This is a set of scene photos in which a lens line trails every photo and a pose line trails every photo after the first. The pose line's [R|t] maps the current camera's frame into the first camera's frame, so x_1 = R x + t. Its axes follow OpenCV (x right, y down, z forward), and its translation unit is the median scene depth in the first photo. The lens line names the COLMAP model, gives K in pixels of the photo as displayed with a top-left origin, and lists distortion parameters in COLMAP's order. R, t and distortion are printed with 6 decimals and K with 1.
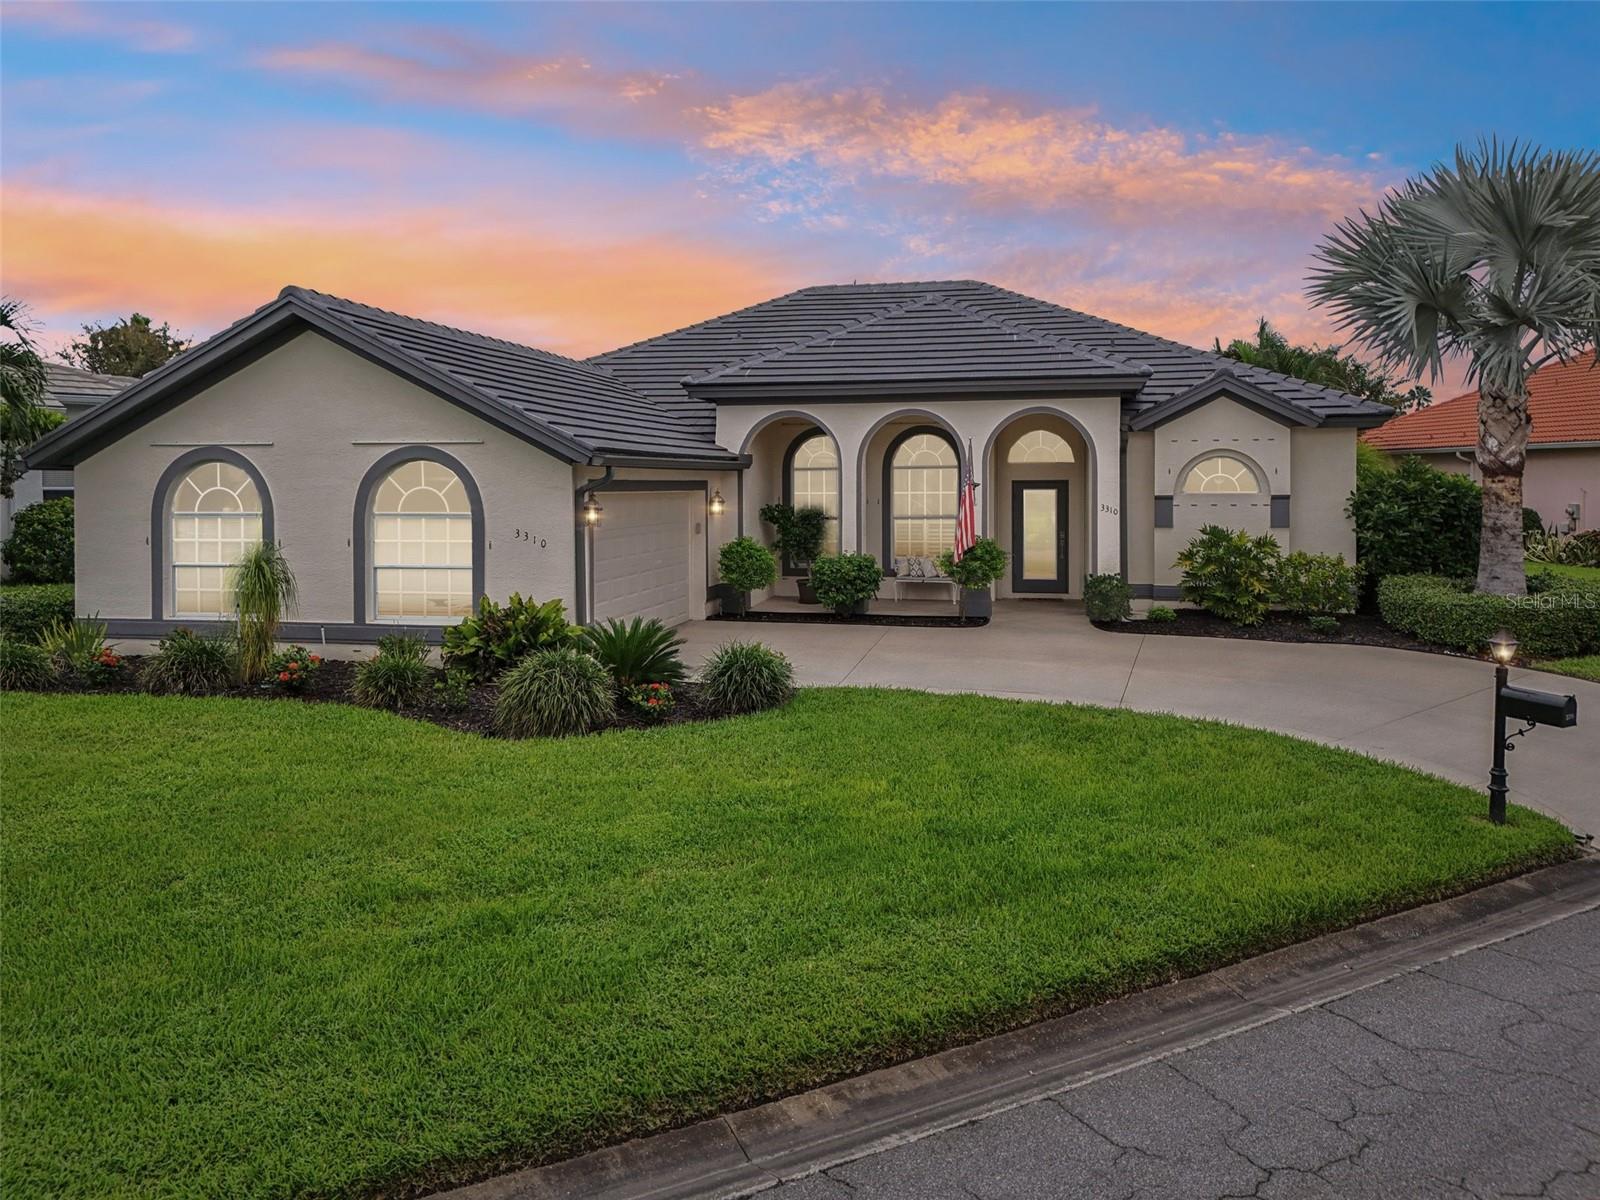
lens RADIAL K [[1196.2, 0, 803.5], [0, 1196.2, 591.0], [0, 0, 1]] dist [0.068295, -0.070798]
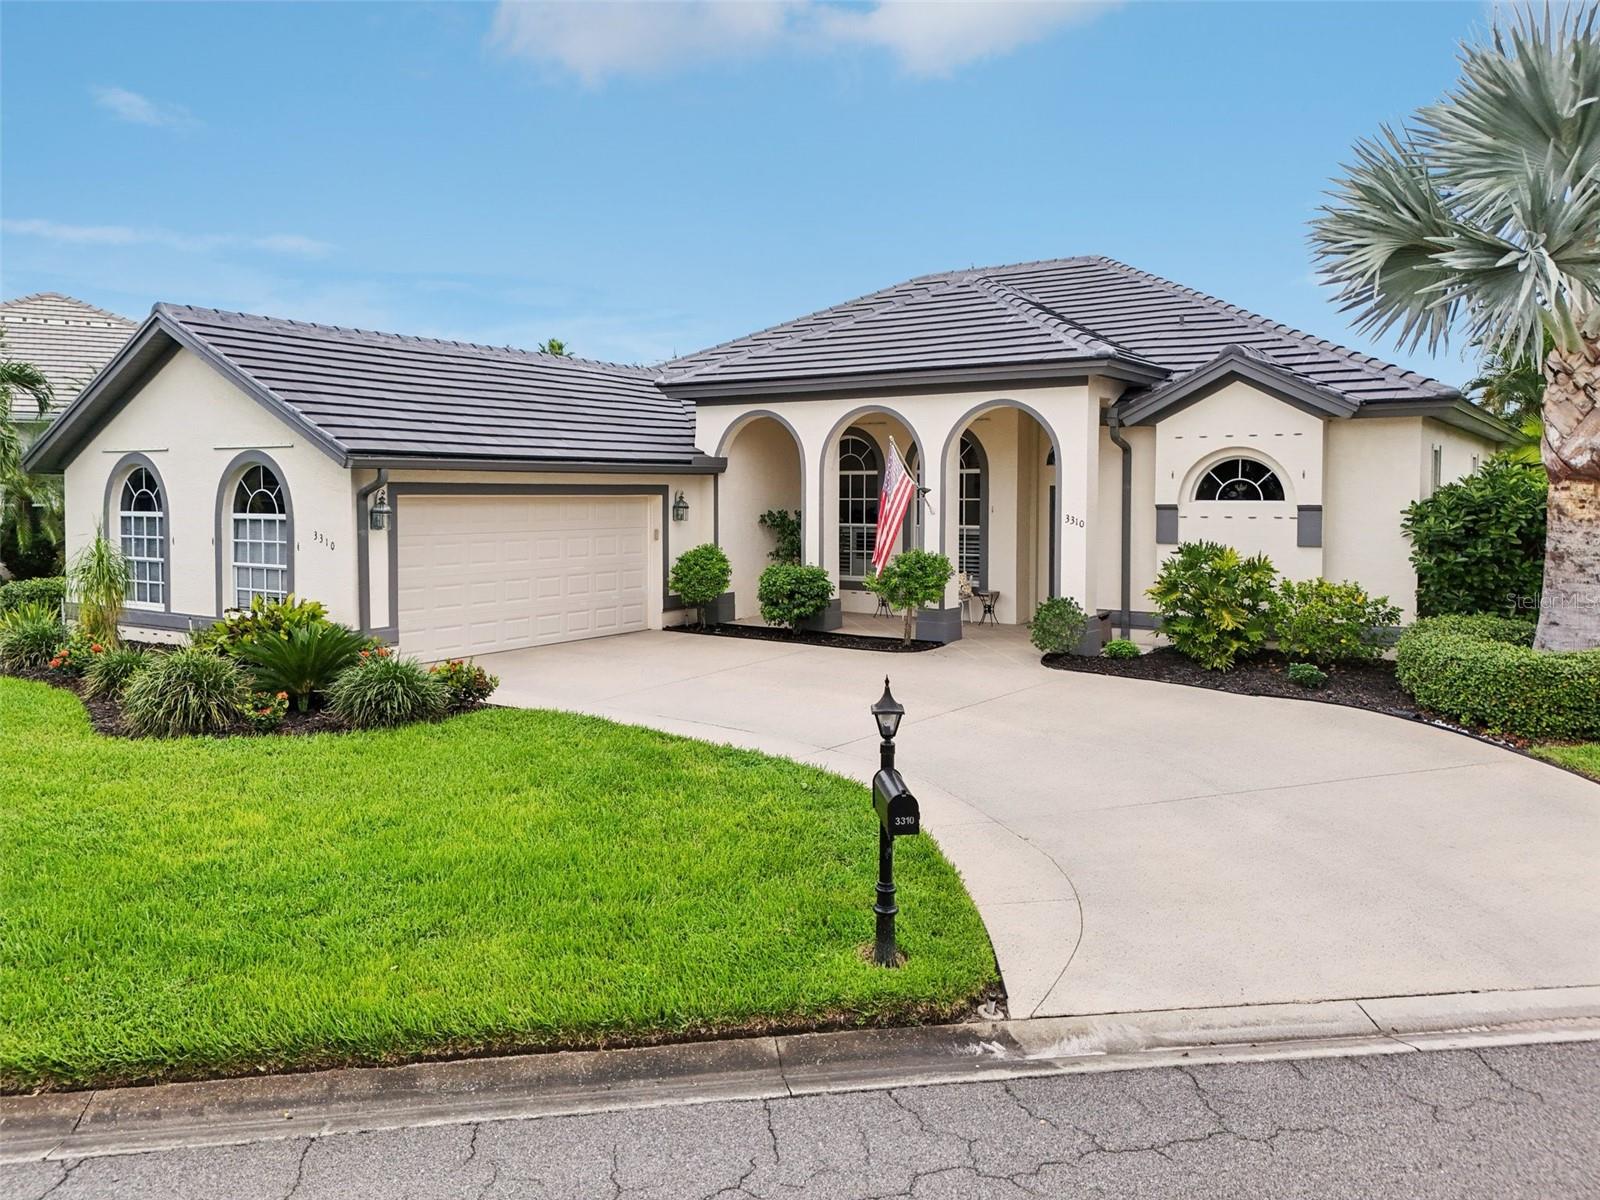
lens RADIAL K [[1196.2, 0, 801.3], [0, 1196.2, 608.2], [0, 0, 1]] dist [0.068295, -0.070798]
pose [[0.926332, 0.041186, -0.374450, 0.406848], [-0.037751, 0.999151, 0.016508, -0.014385], [0.374812, -0.001156, 0.927100, 0.162078]]
